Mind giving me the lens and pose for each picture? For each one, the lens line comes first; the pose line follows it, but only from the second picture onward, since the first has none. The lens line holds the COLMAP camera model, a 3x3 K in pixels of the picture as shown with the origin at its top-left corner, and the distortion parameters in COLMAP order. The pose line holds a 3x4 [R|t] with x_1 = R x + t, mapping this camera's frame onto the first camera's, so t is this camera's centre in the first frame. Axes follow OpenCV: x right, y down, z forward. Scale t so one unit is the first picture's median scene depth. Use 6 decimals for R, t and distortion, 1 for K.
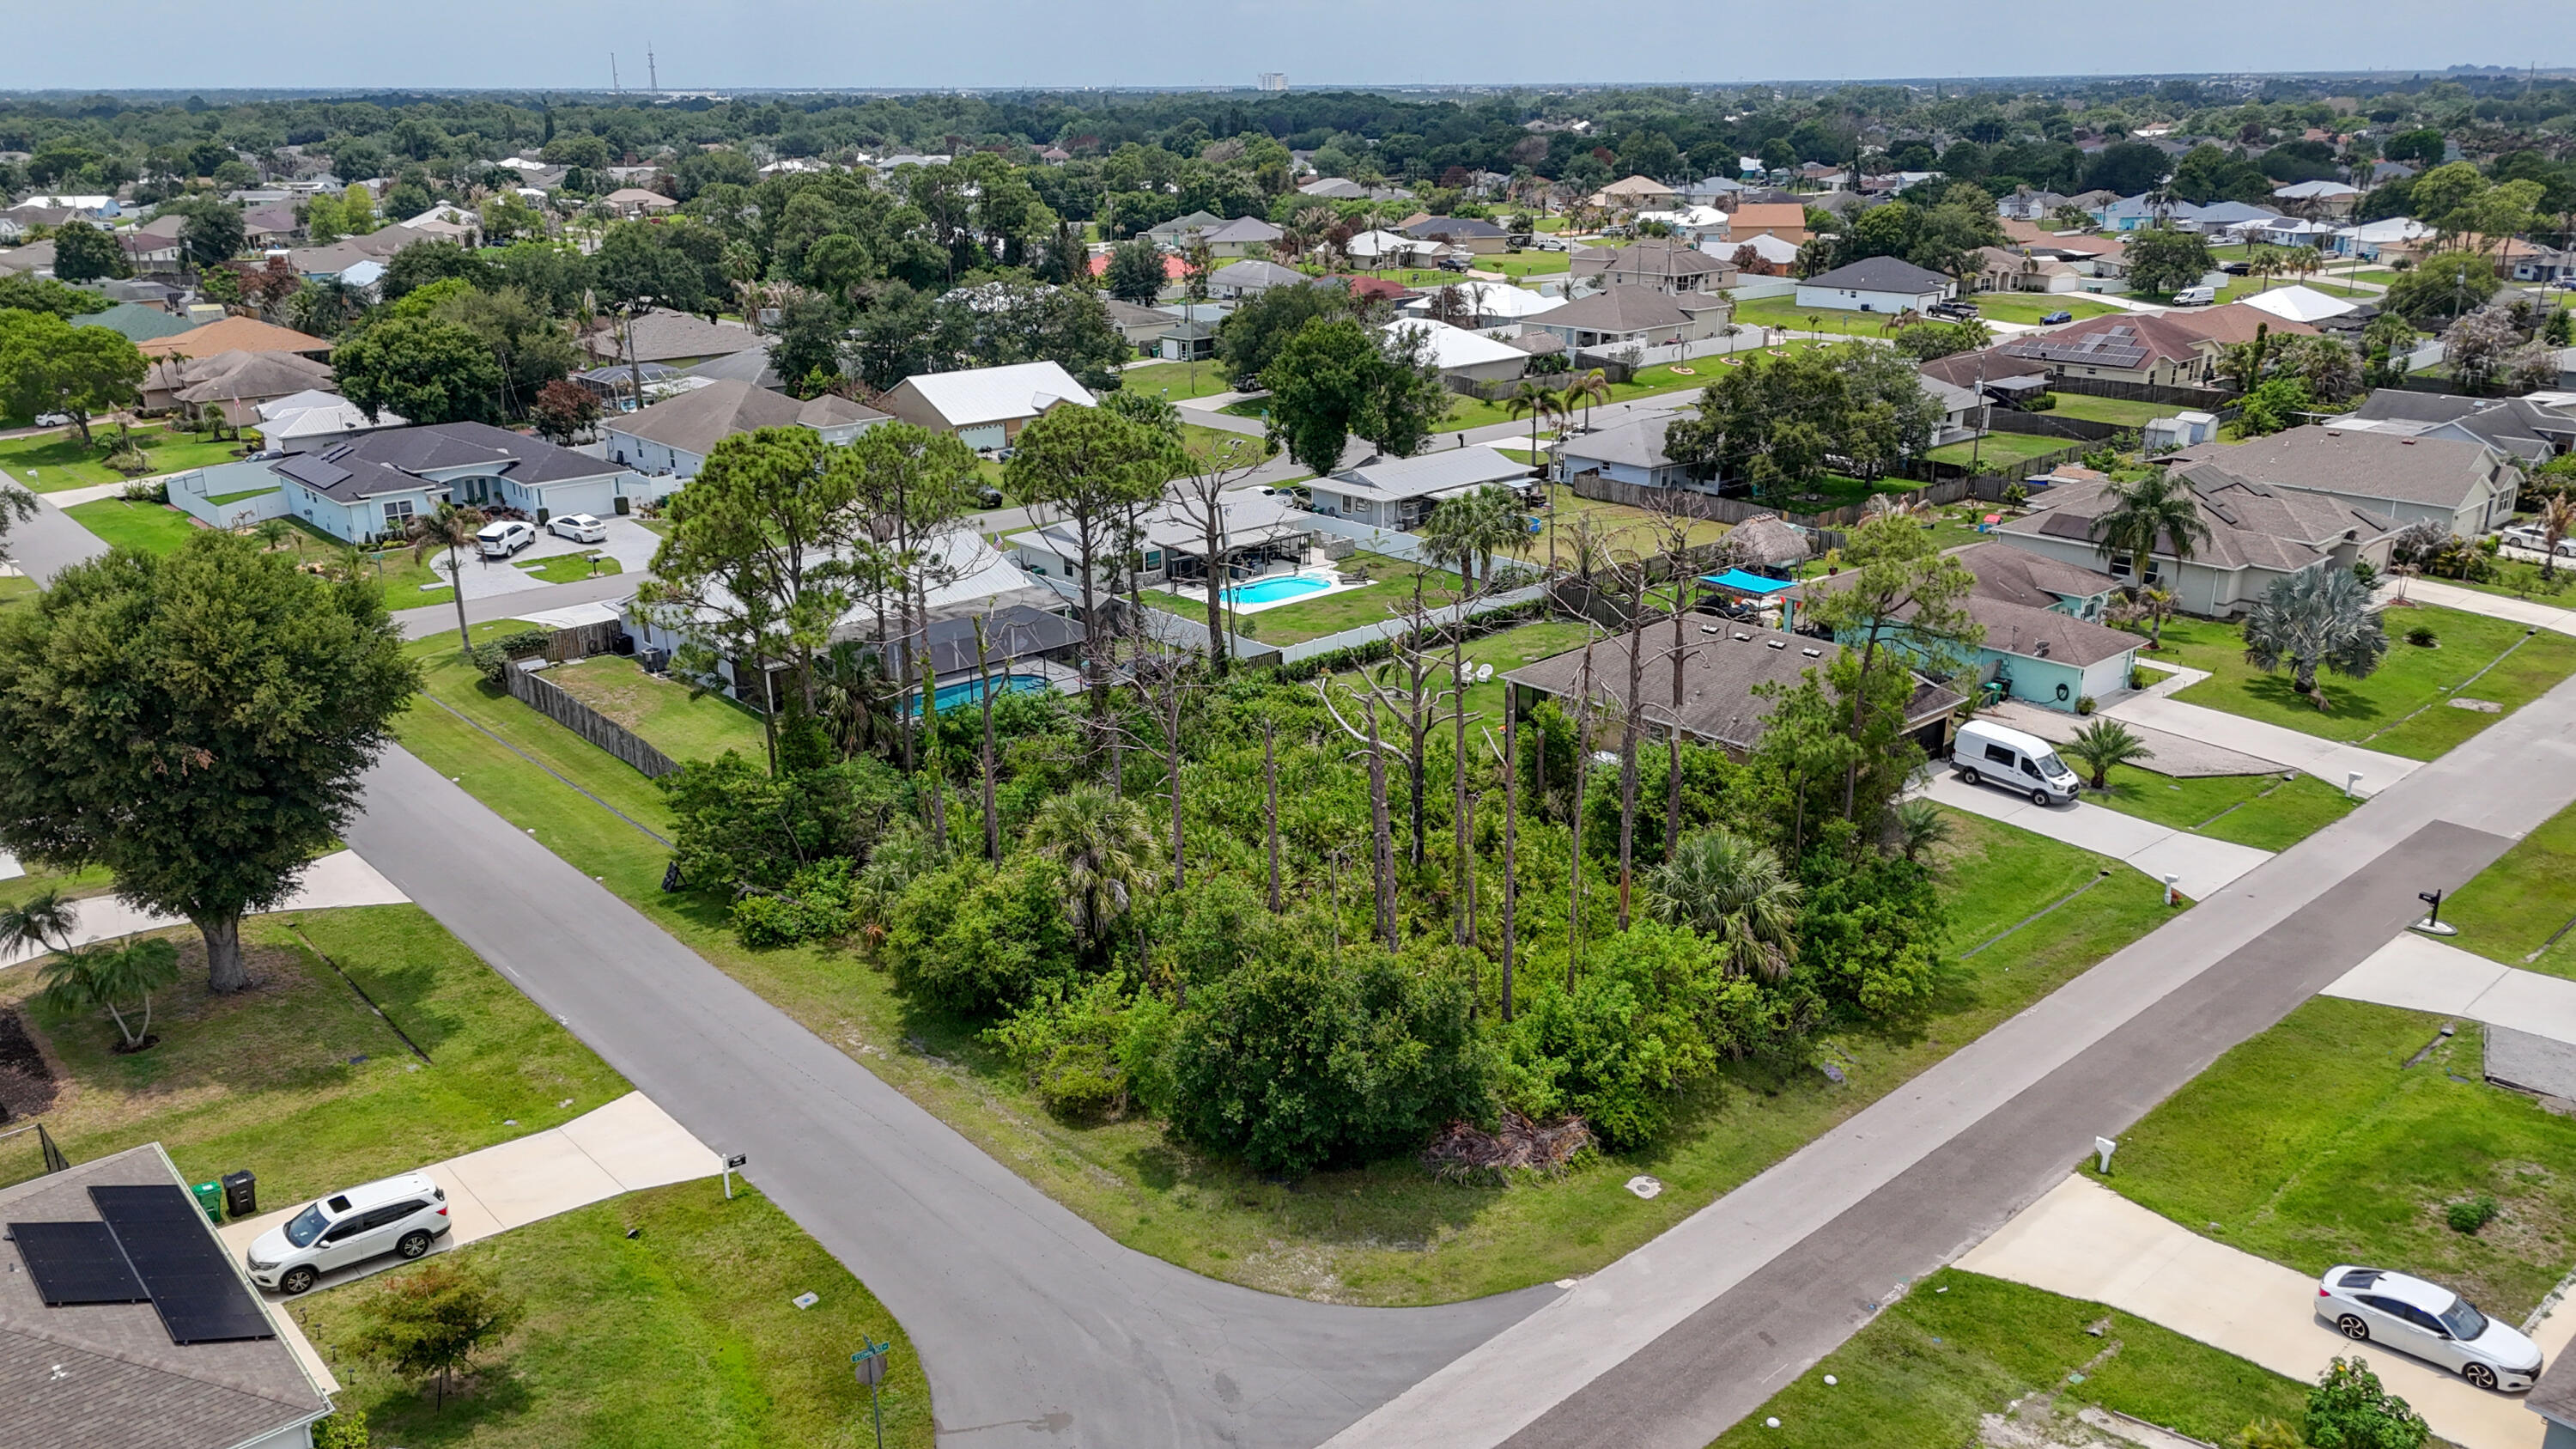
lens RADIAL K [[1907.9, 0, 1288.0], [0, 1907.9, 724.5], [0, 0, 1]] dist [0.054887, -0.045226]
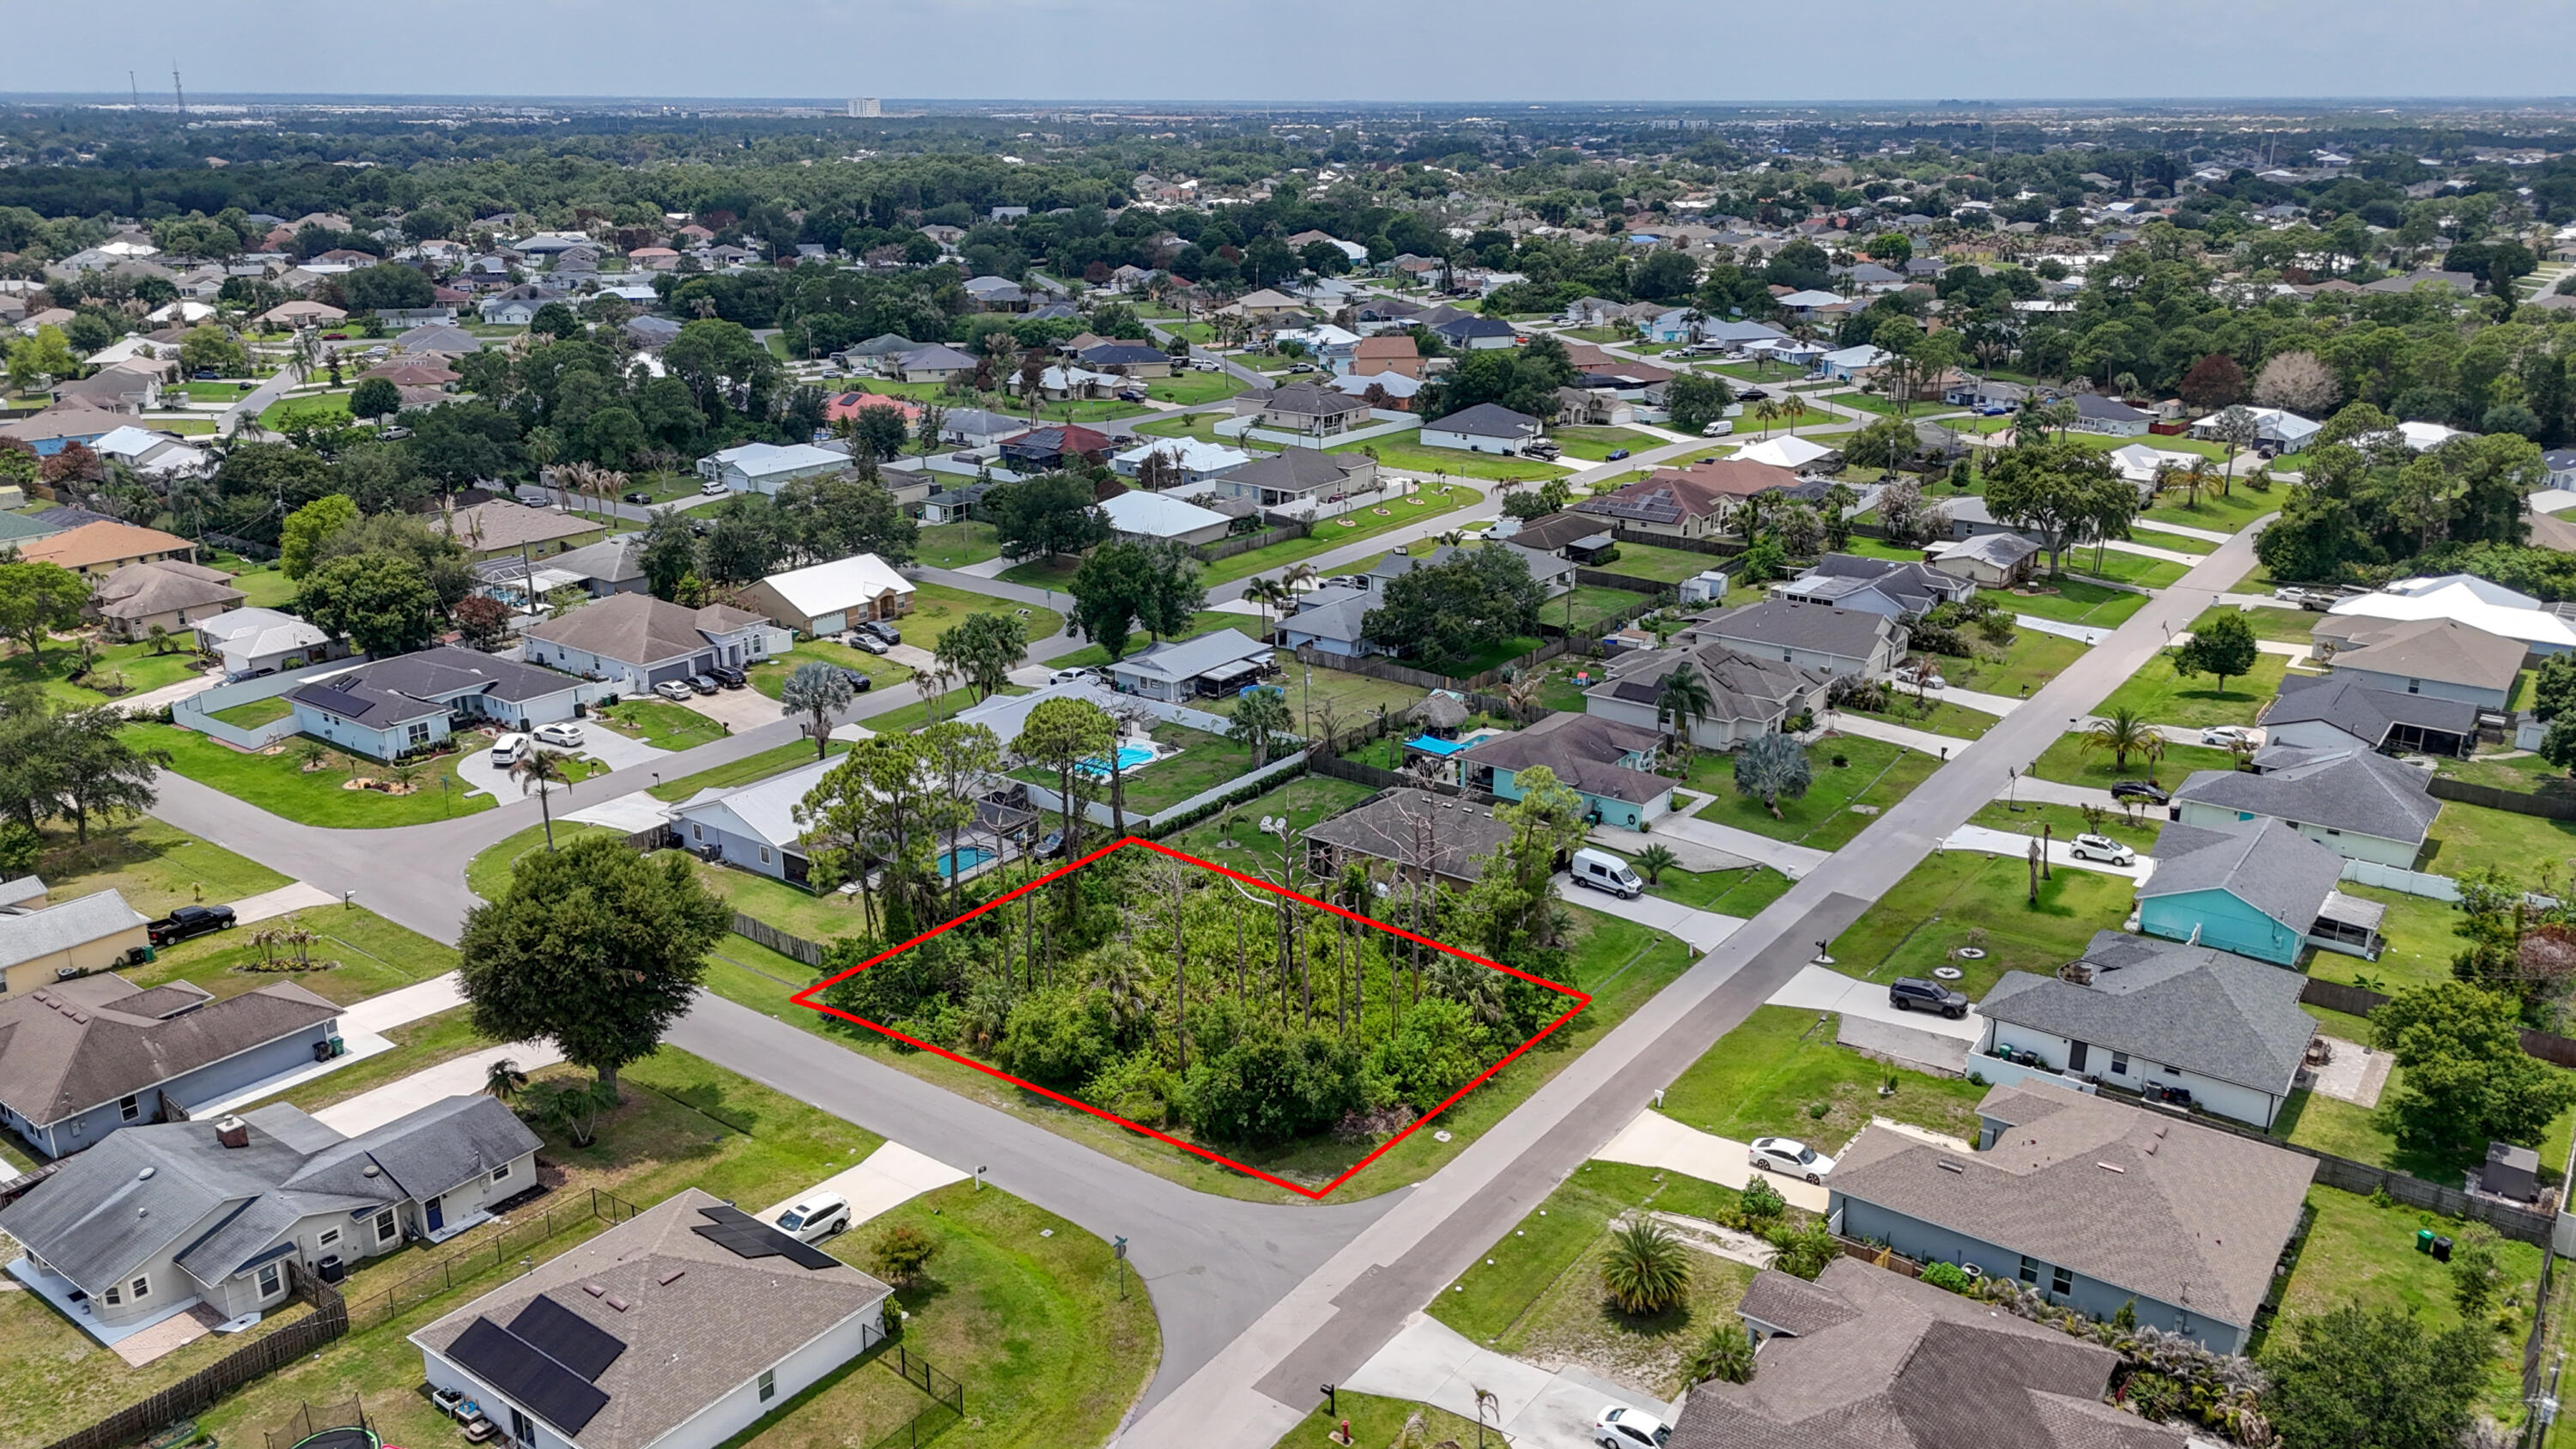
lens RADIAL K [[1896.3, 0, 1288.0], [0, 1896.3, 724.5], [0, 0, 1]] dist [0.075614, -0.003886]
pose [[0.979299, -0.055399, 0.194688, -0.224087], [0.056568, 0.998399, -0.000446, -0.130359], [-0.194352, 0.011450, 0.980865, -0.613271]]
